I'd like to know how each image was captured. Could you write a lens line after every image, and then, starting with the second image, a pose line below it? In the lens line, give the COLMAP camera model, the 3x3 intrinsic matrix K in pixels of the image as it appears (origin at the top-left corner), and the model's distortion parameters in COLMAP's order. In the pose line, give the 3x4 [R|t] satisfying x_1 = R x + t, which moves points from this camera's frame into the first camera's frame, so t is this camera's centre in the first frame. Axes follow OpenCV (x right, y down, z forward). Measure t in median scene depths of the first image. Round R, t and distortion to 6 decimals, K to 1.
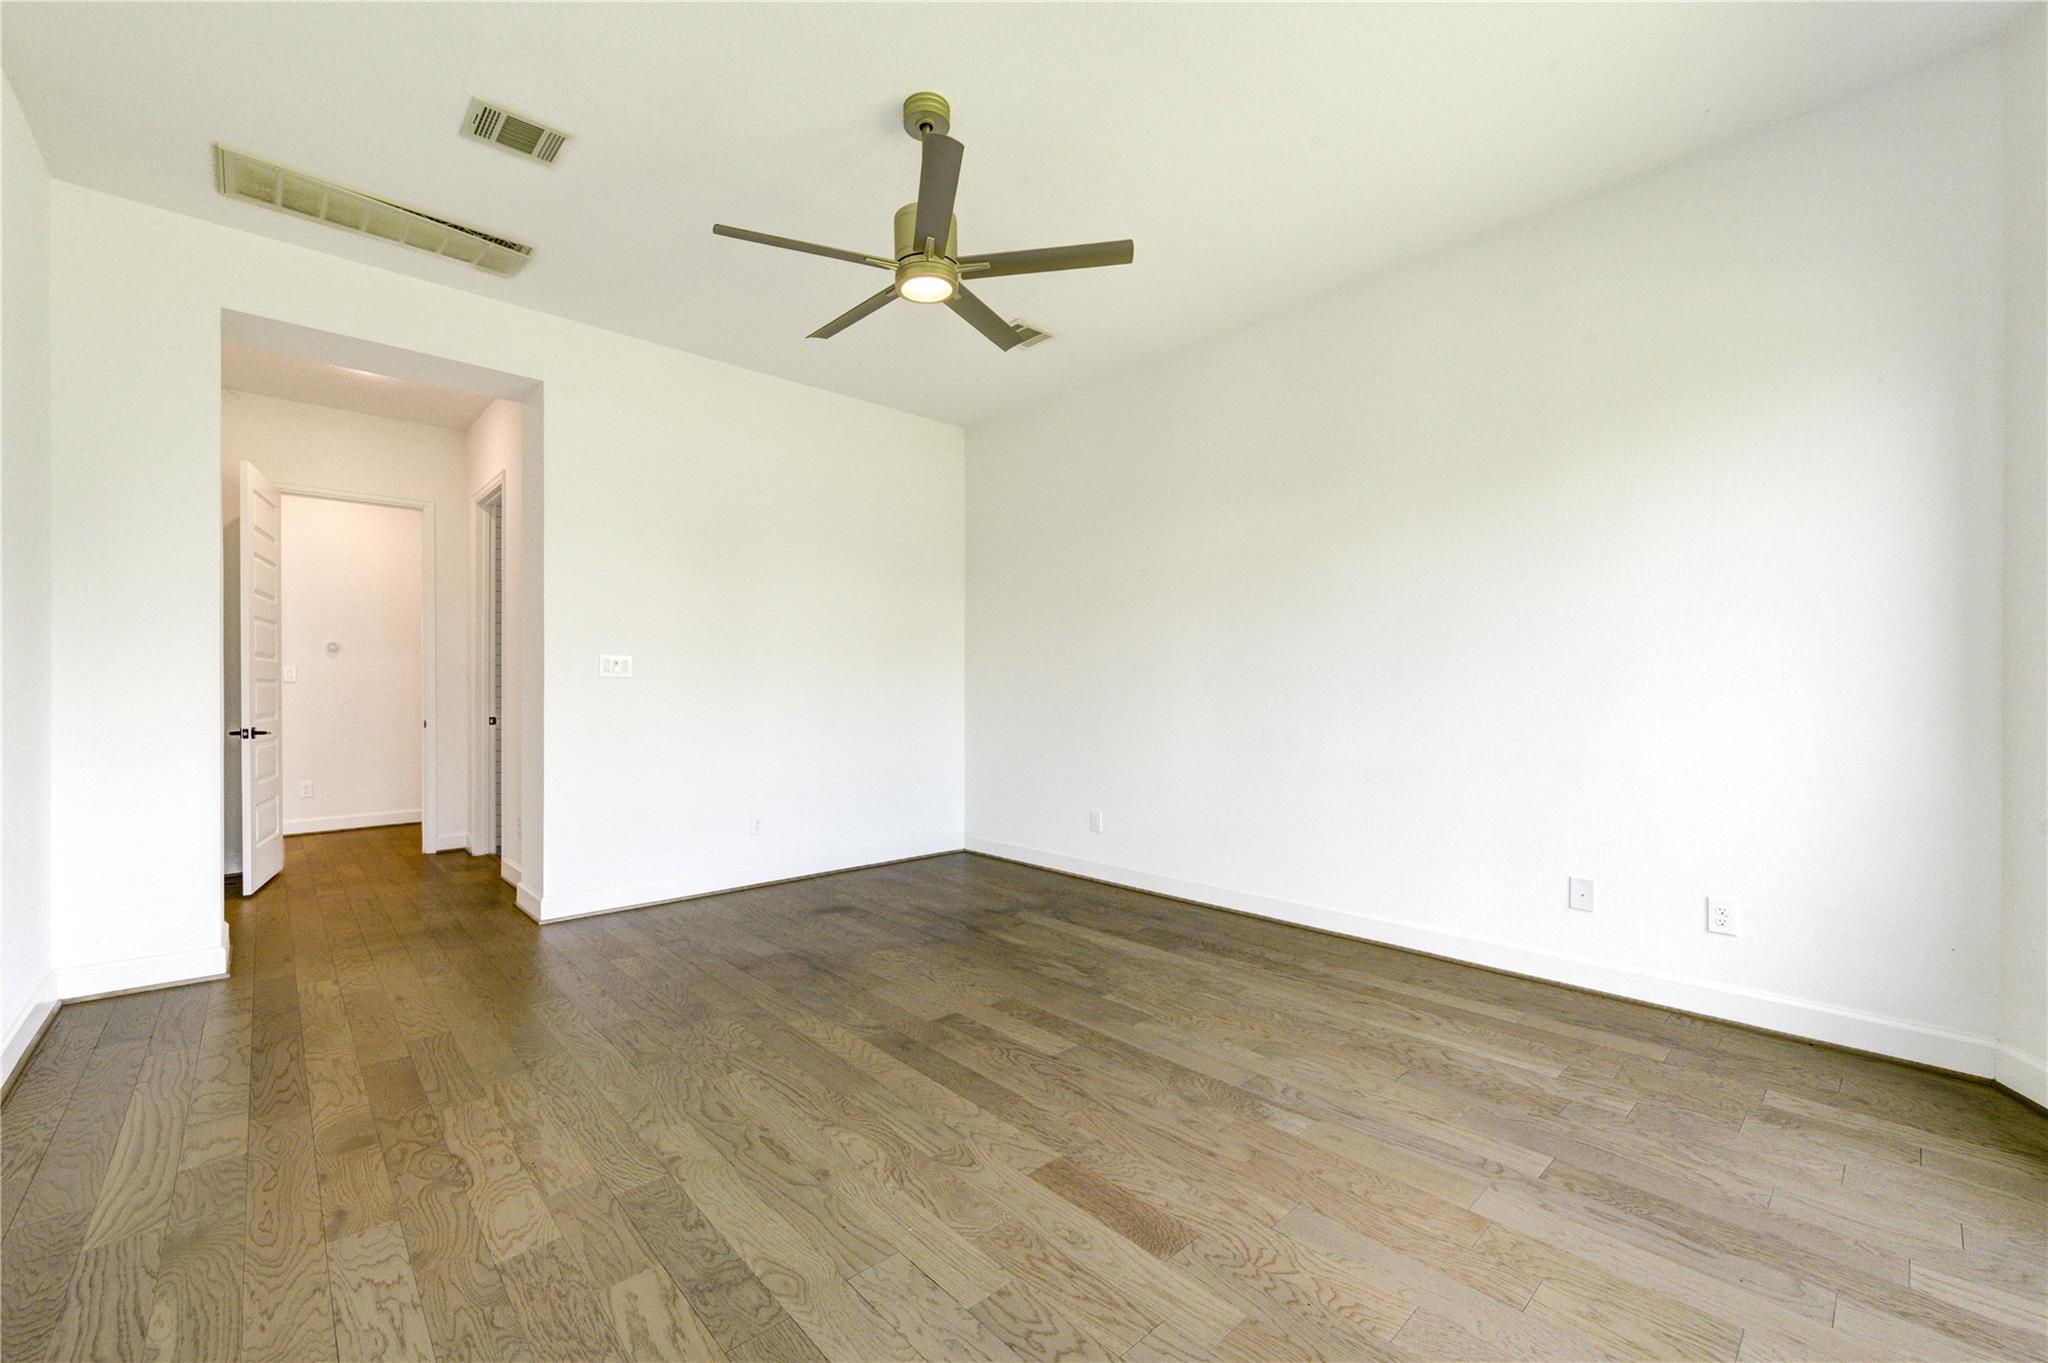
lens RADIAL K [[798.1, 0, 1036.0], [0, 798.1, 685.5], [0, 0, 1]] dist [0.002611, -0.000321]
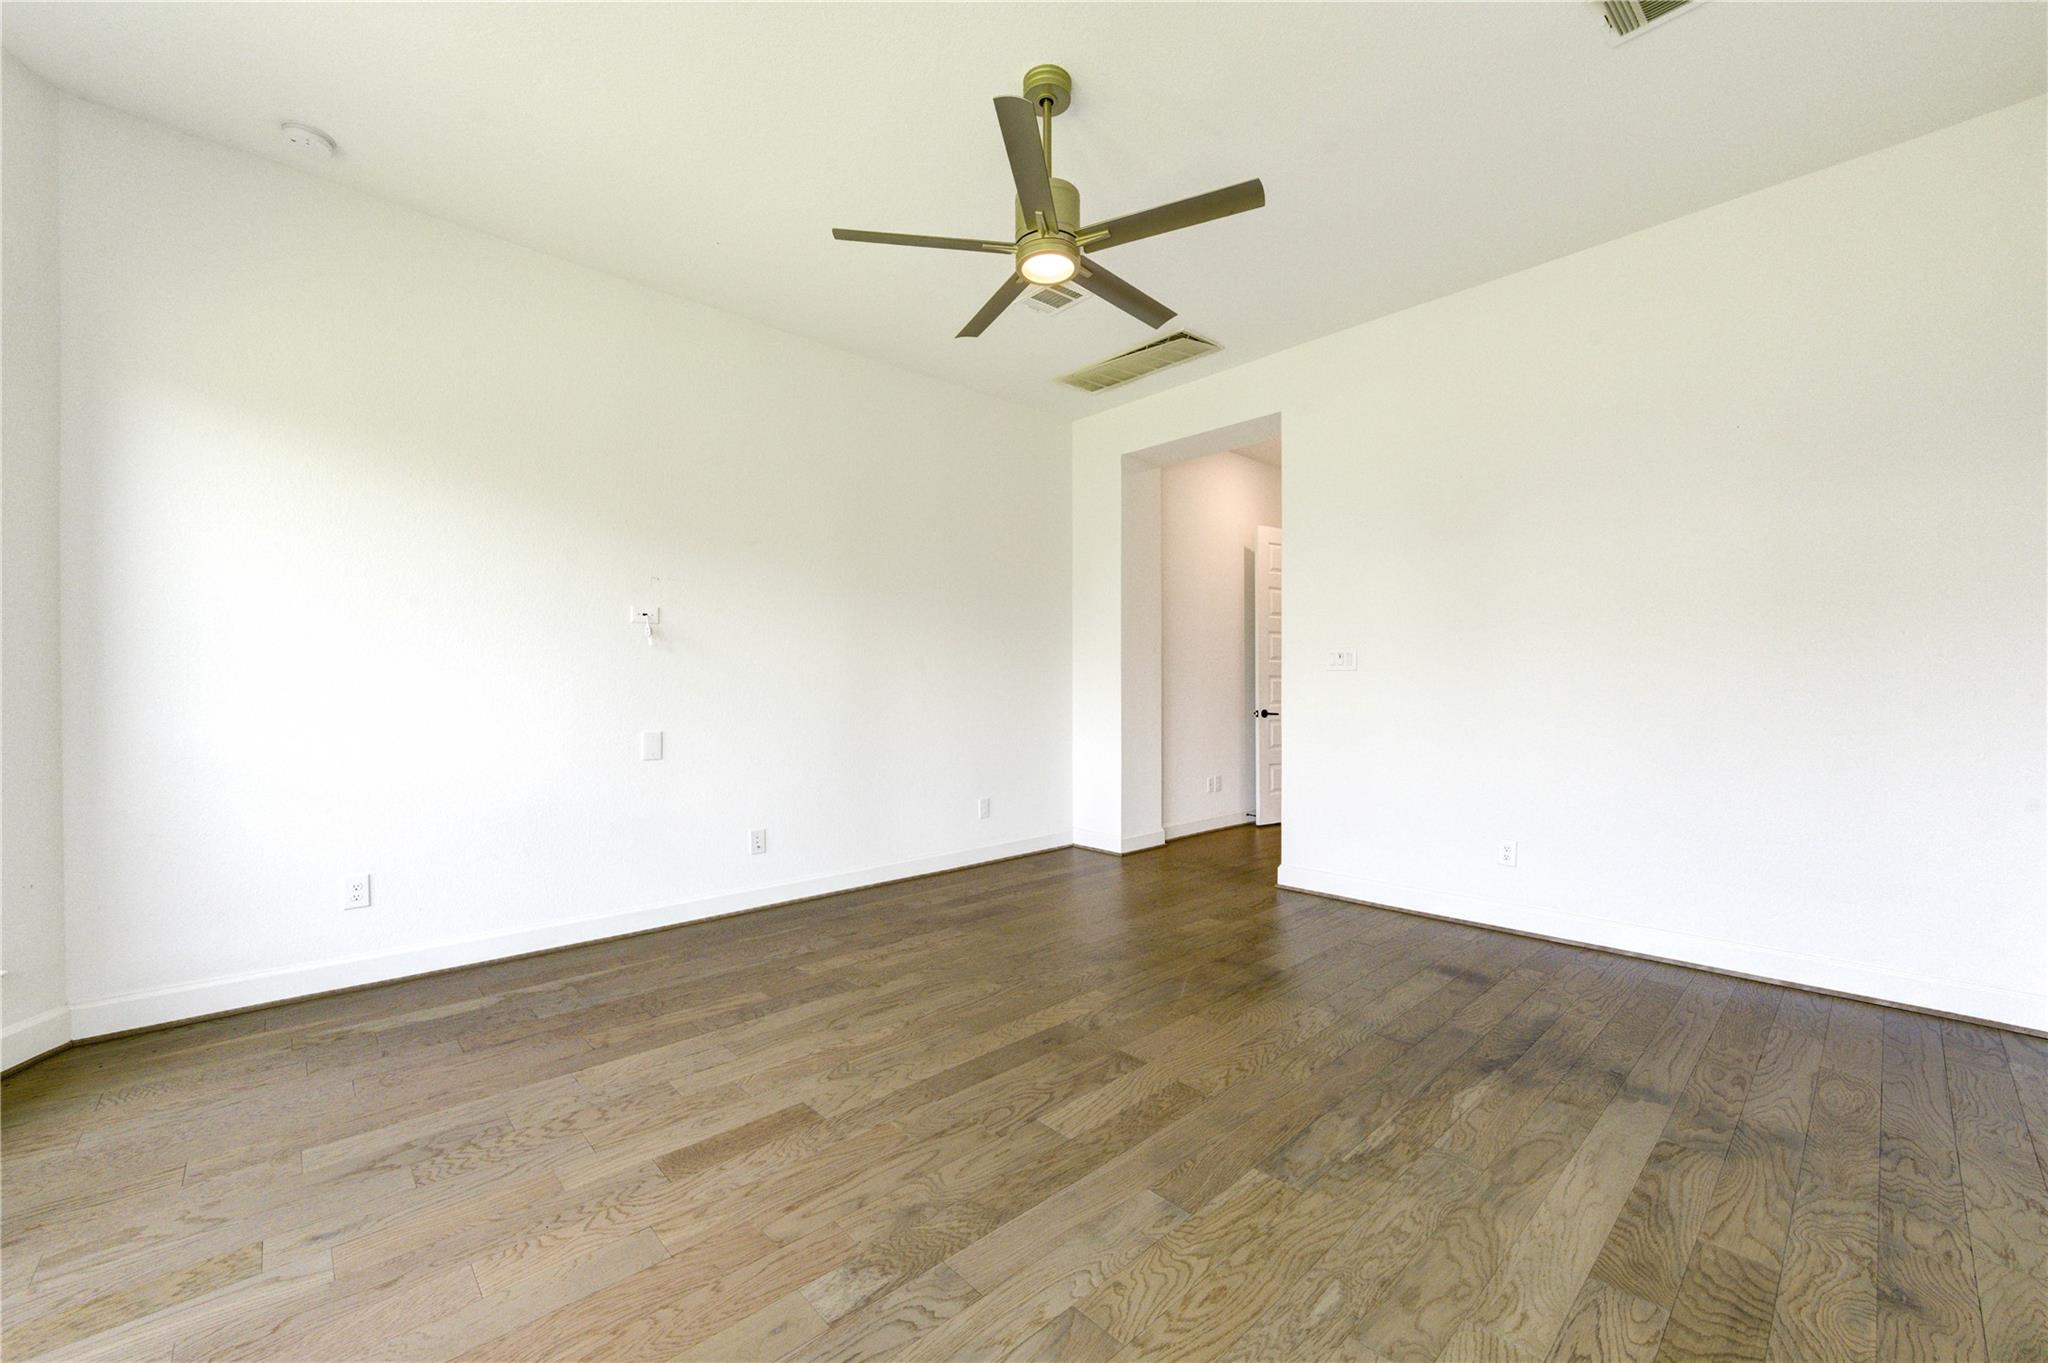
lens RADIAL K [[798.1, 0, 1036.0], [0, 798.1, 685.5], [0, 0, 1]] dist [0.002611, -0.000321]
pose [[0.019715, 0.001238, -0.999805, 0.841868], [0.009702, 0.999952, 0.001429, -0.008152], [0.999759, -0.009729, 0.019702, 0.938143]]
